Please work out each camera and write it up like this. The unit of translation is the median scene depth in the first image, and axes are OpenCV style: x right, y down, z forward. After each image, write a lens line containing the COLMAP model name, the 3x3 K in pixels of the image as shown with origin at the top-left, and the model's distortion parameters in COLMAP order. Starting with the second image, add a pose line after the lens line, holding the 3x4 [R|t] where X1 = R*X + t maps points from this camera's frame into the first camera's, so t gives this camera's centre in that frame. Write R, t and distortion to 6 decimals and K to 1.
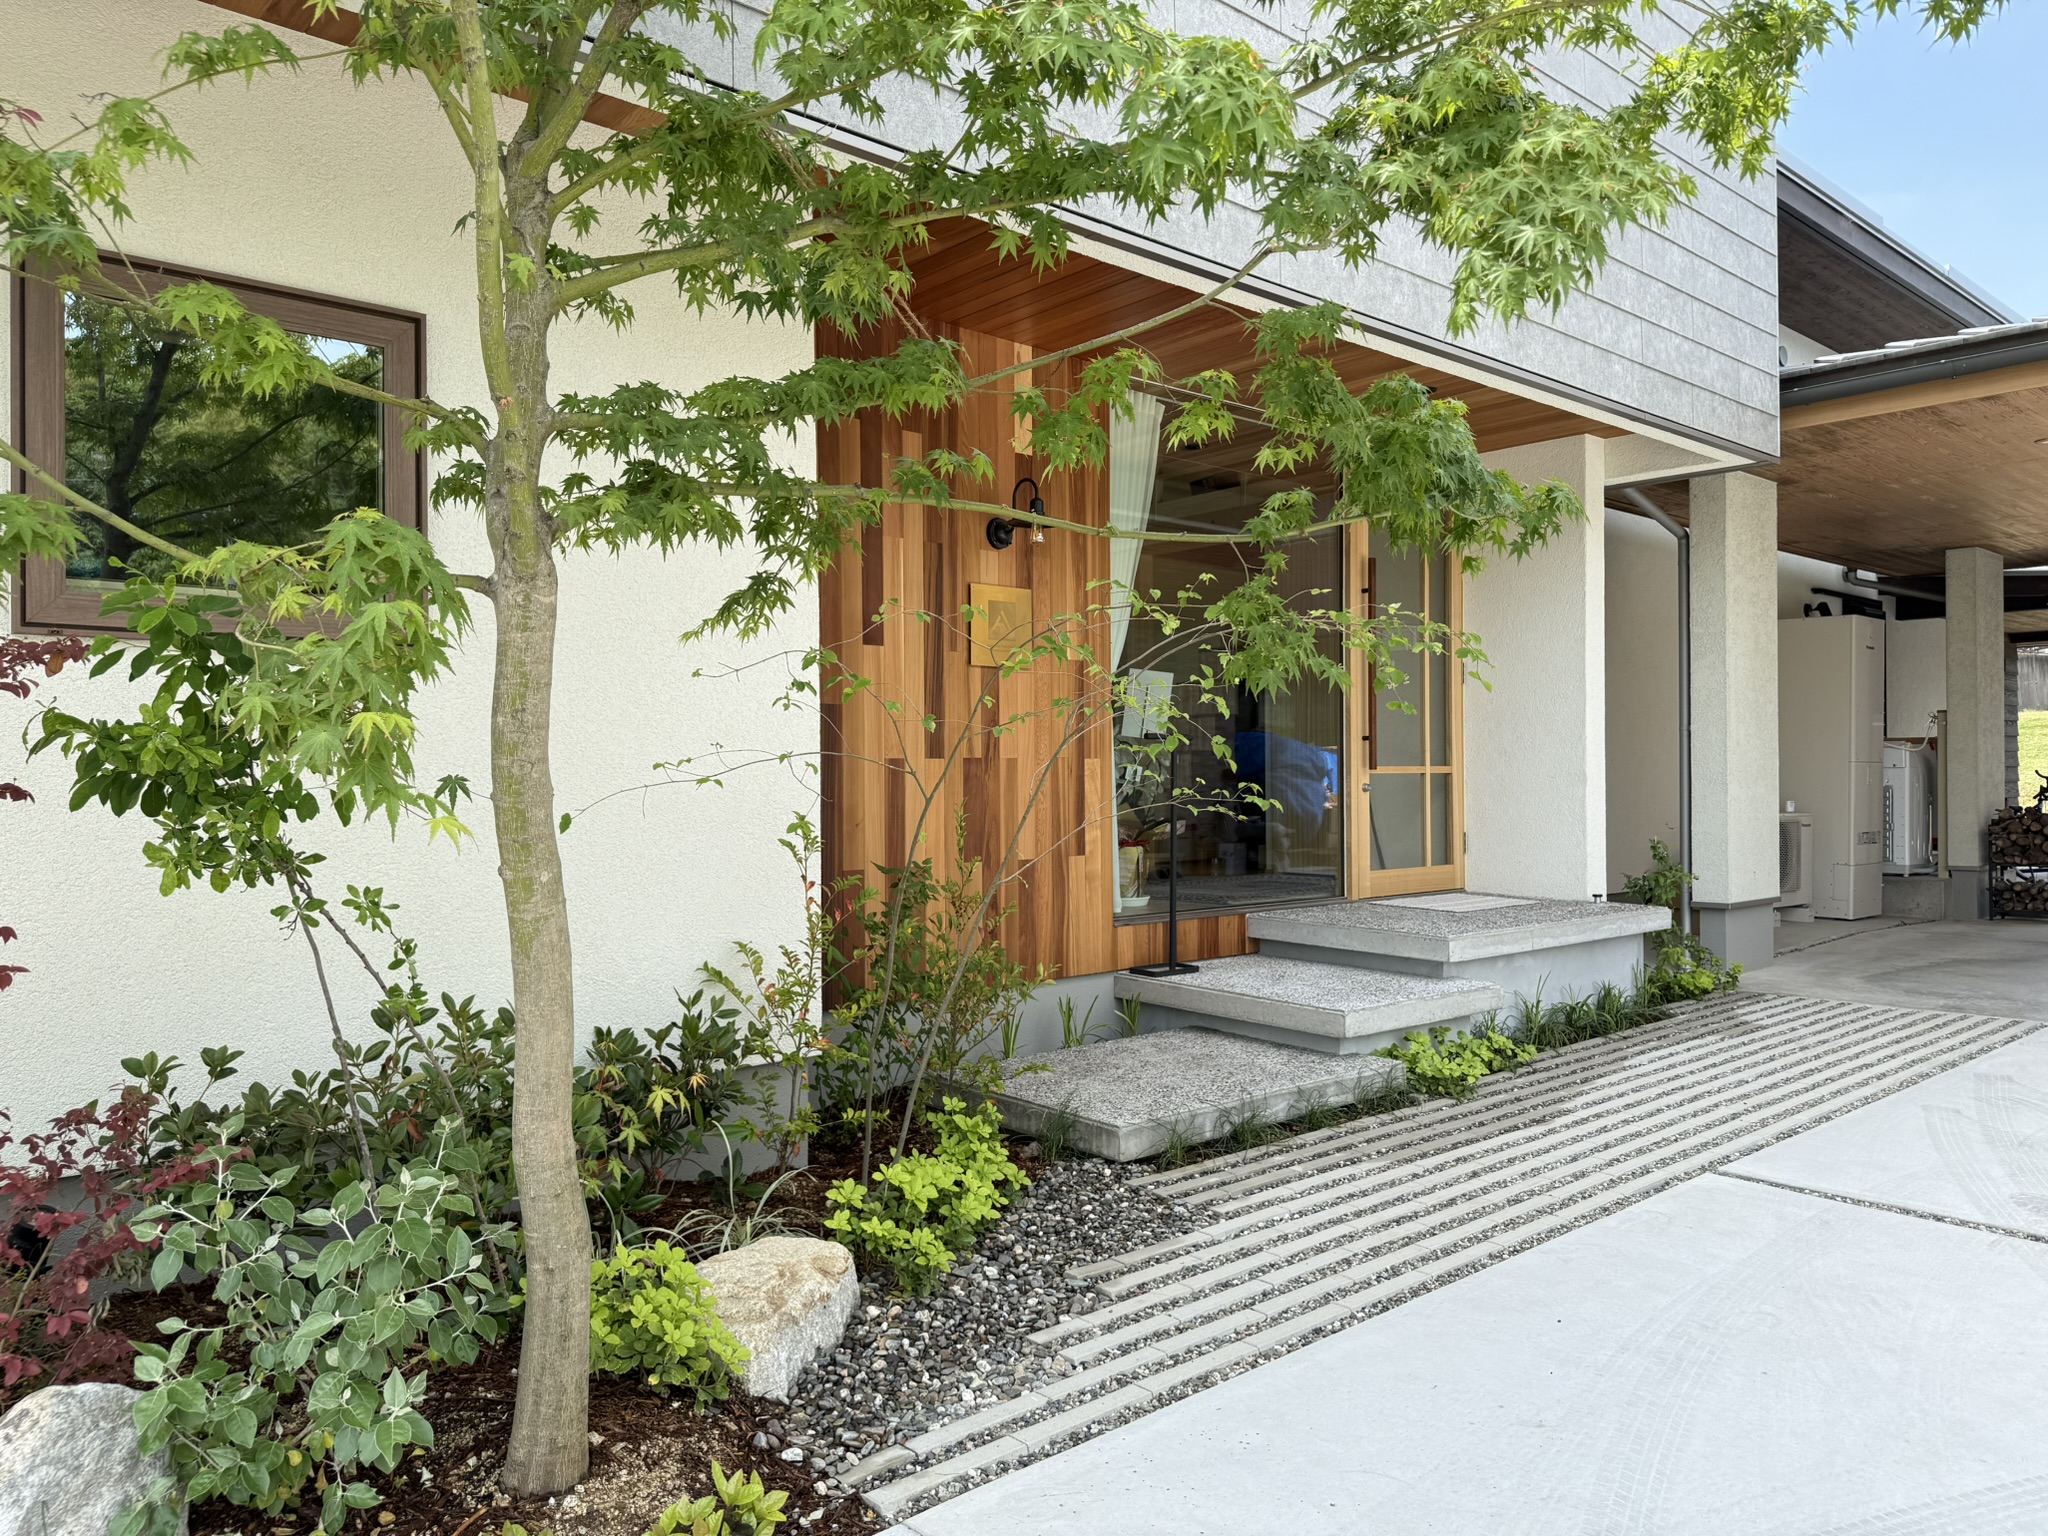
lens RADIAL K [[1428.5, 0, 1036.2], [0, 1428.5, 771.6], [0, 0, 1]] dist [0.074058, -0.101703]
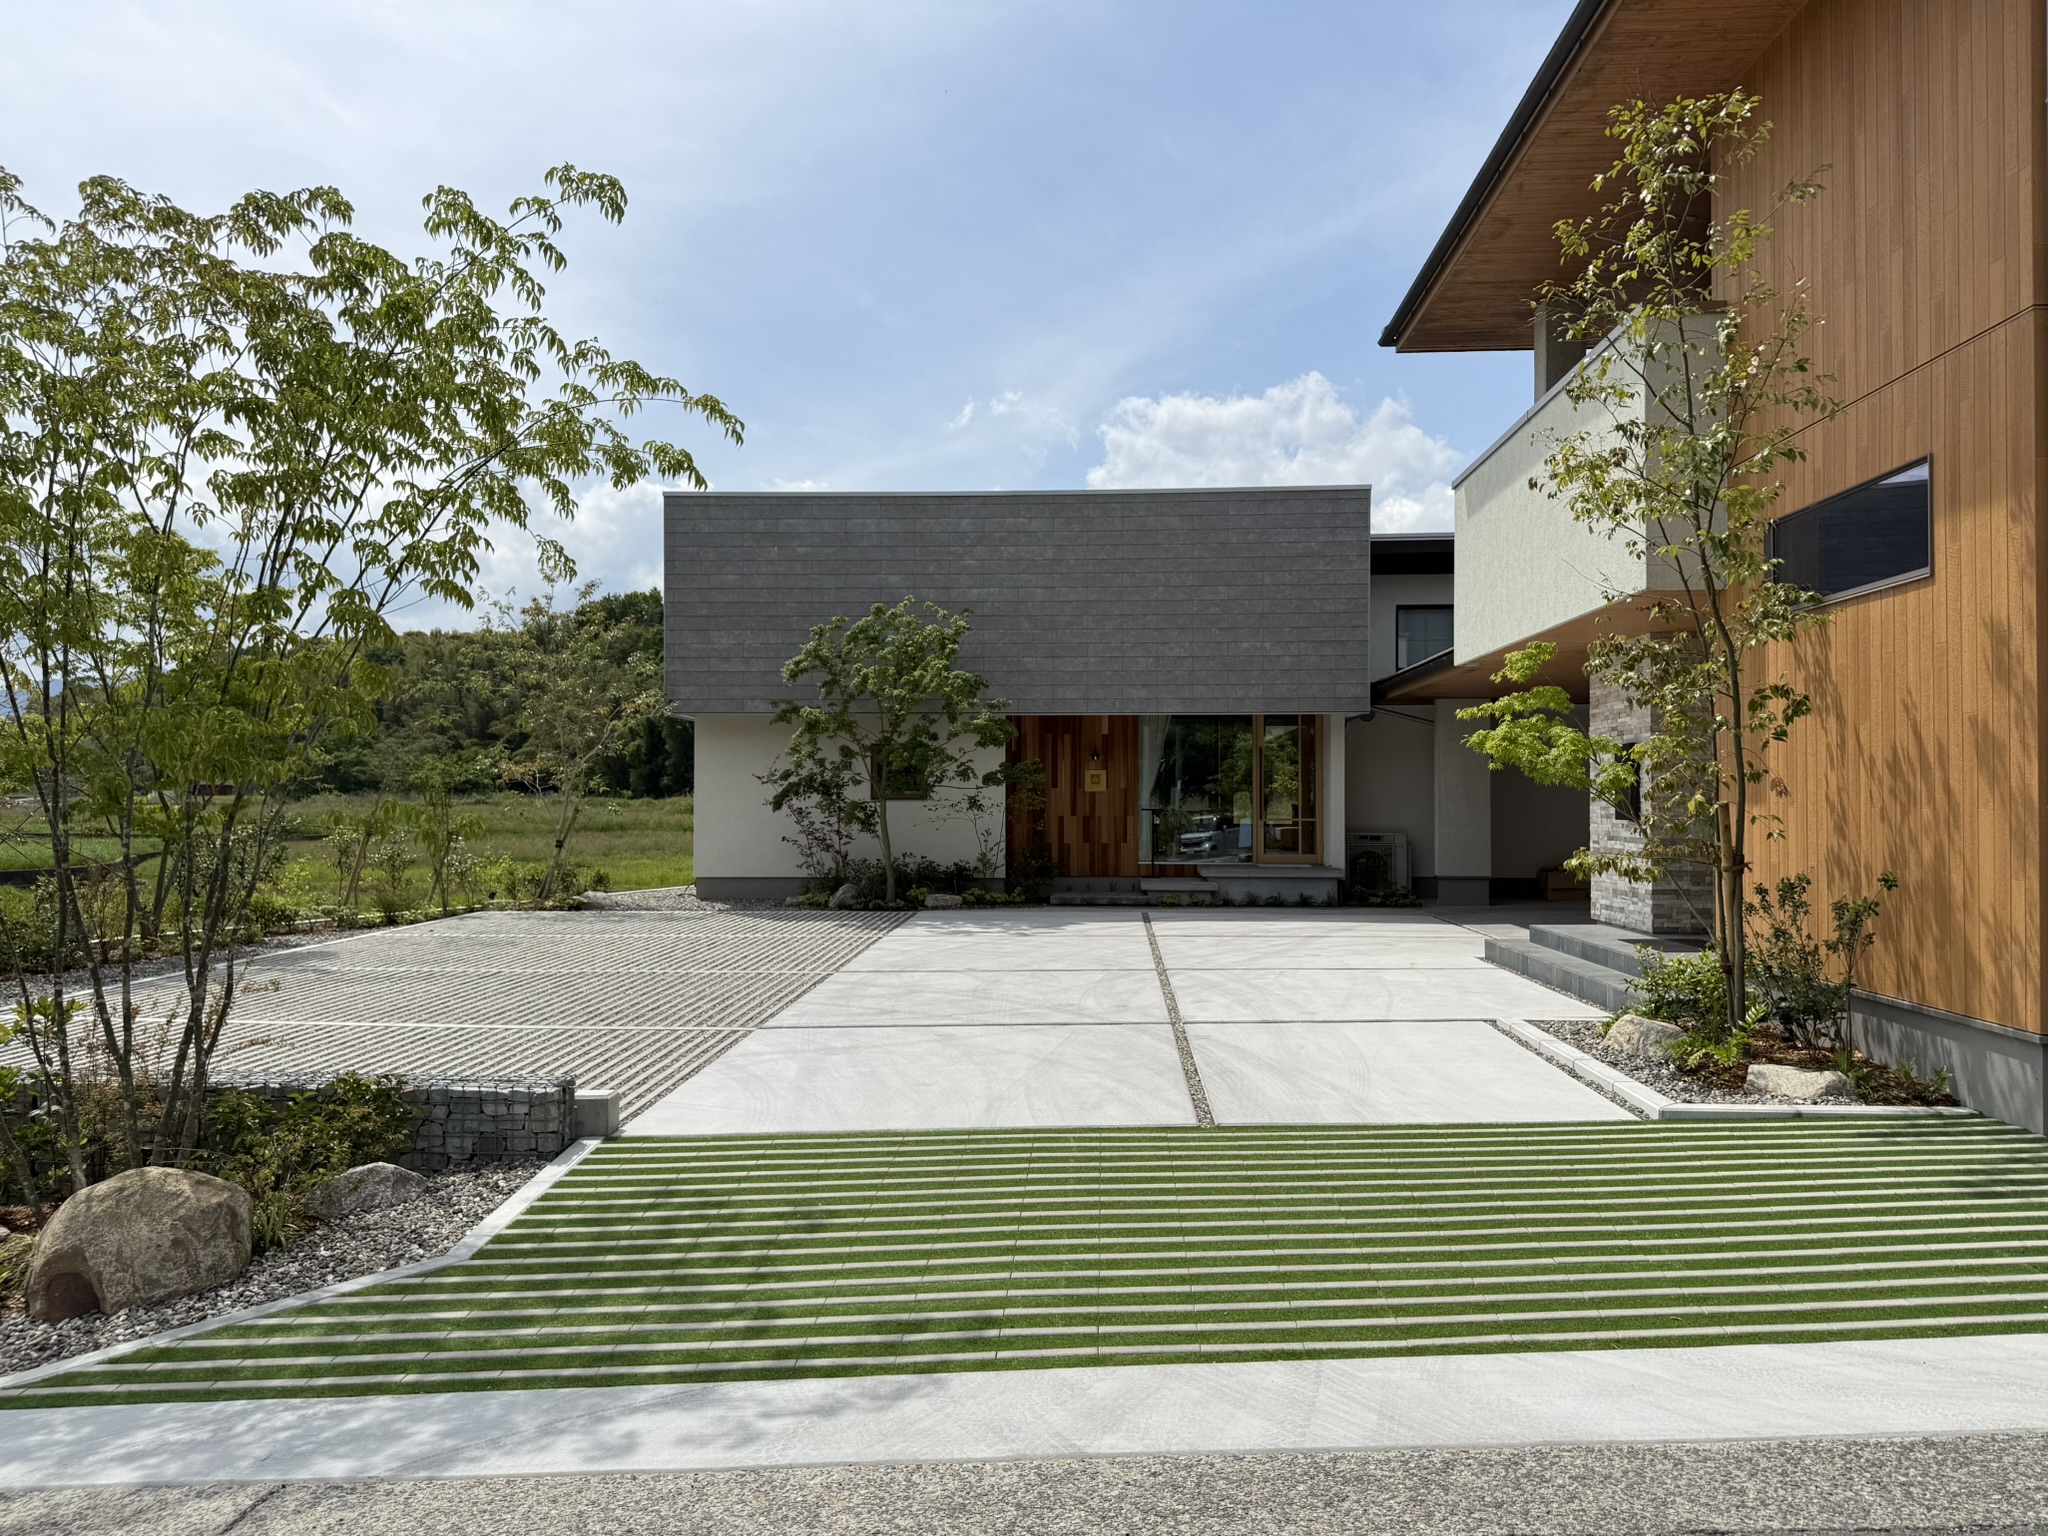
lens RADIAL K [[1428.5, 0, 1036.2], [0, 1428.5, 771.6], [0, 0, 1]] dist [0.074058, -0.101703]
pose [[0.705928, -0.008577, -0.708232, 3.202140], [-0.002805, 0.999885, -0.014905, -0.088389], [0.708278, 0.012508, 0.705823, -2.241782]]
